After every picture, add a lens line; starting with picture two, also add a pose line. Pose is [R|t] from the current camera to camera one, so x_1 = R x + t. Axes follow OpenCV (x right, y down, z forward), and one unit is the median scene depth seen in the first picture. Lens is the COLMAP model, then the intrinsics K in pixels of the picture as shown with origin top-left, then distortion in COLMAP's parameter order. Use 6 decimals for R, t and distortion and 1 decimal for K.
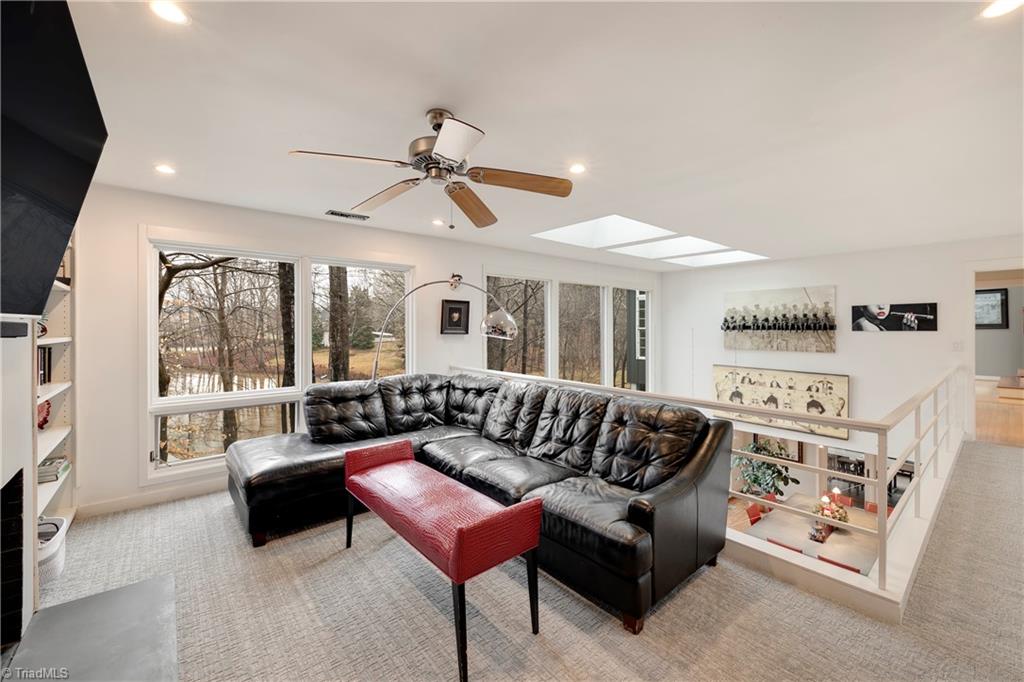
lens RADIAL K [[420.8, 0, 507.4], [0, 420.8, 328.5], [0, 0, 1]] dist [0.009031, -0.001203]
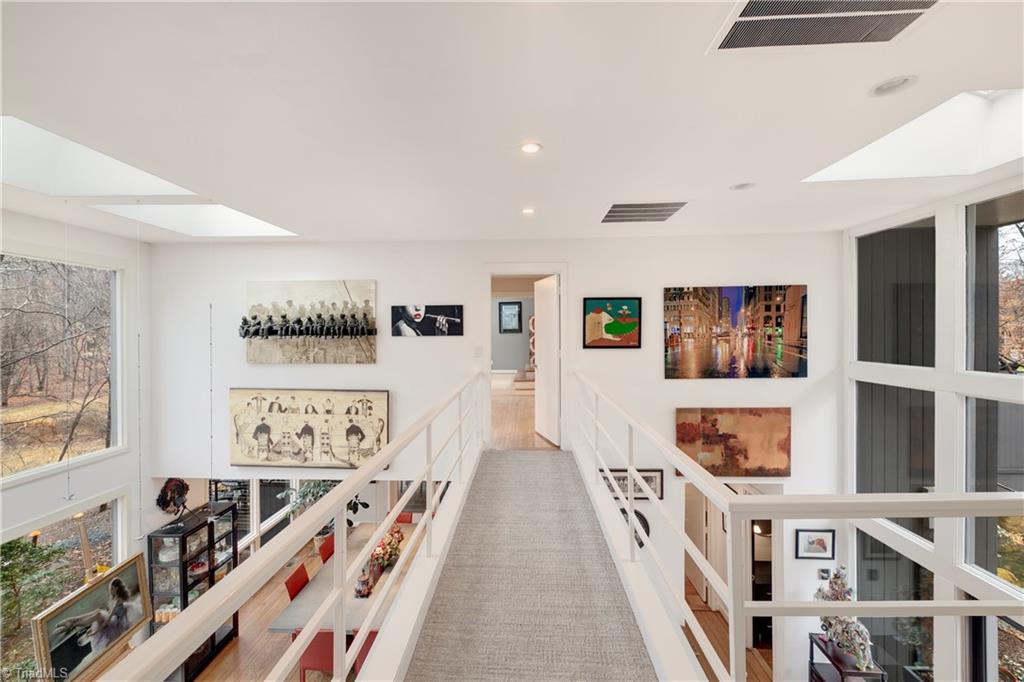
lens RADIAL K [[420.8, 0, 505.3], [0, 420.8, 331.4], [0, 0, 1]] dist [0.009031, -0.001203]
pose [[0.684163, -0.000633, 0.729329, 0.347010], [0.004159, 0.999987, -0.003033, -0.000206], [-0.729317, 0.005108, 0.684157, 0.260681]]
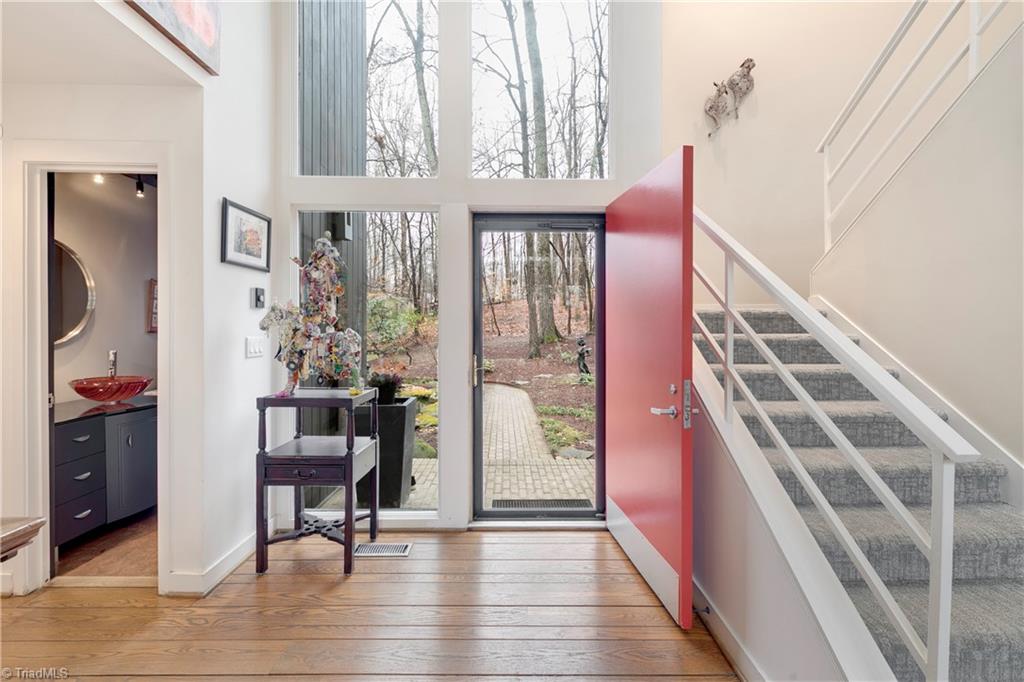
lens RADIAL K [[420.8, 0, 509.9], [0, 420.8, 332.7], [0, 0, 1]] dist [0.009031, -0.001203]
pose [[-0.767731, -0.002820, 0.640766, 0.834695], [0.002334, 0.999971, 0.007196, 0.454325], [-0.640768, 0.007020, -0.767702, 0.514340]]
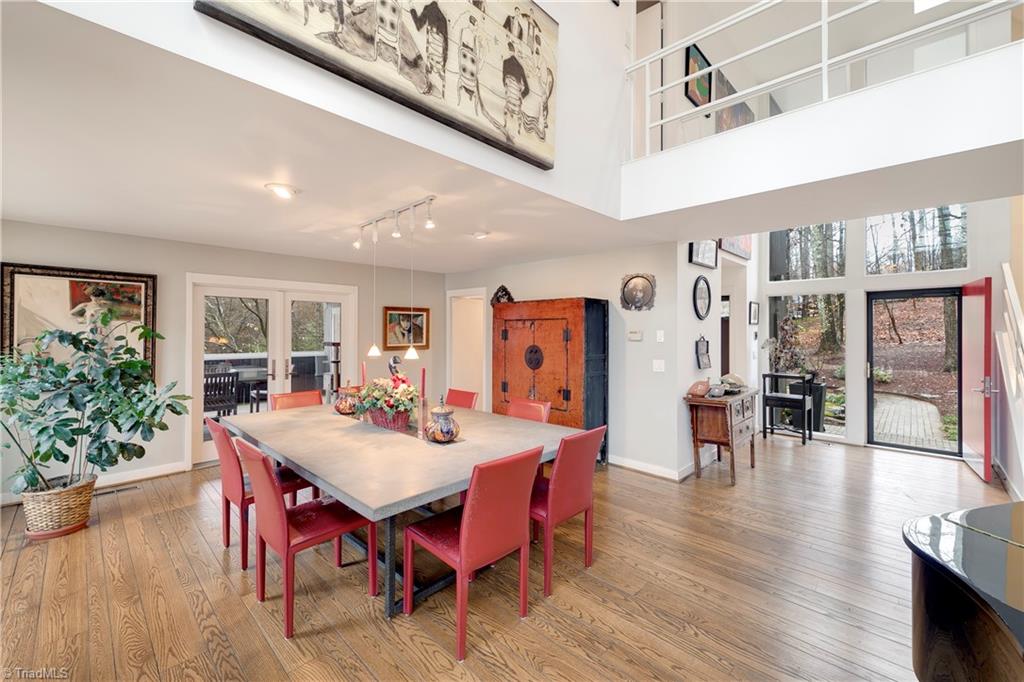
lens RADIAL K [[420.8, 0, 512.0], [0, 420.8, 334.9], [0, 0, 1]] dist [0.009031, -0.001203]
pose [[-0.101119, 0.000505, 0.994874, 0.336606], [0.004290, 0.999991, -0.000072, 0.420395], [-0.994865, 0.004261, -0.101120, 1.034229]]
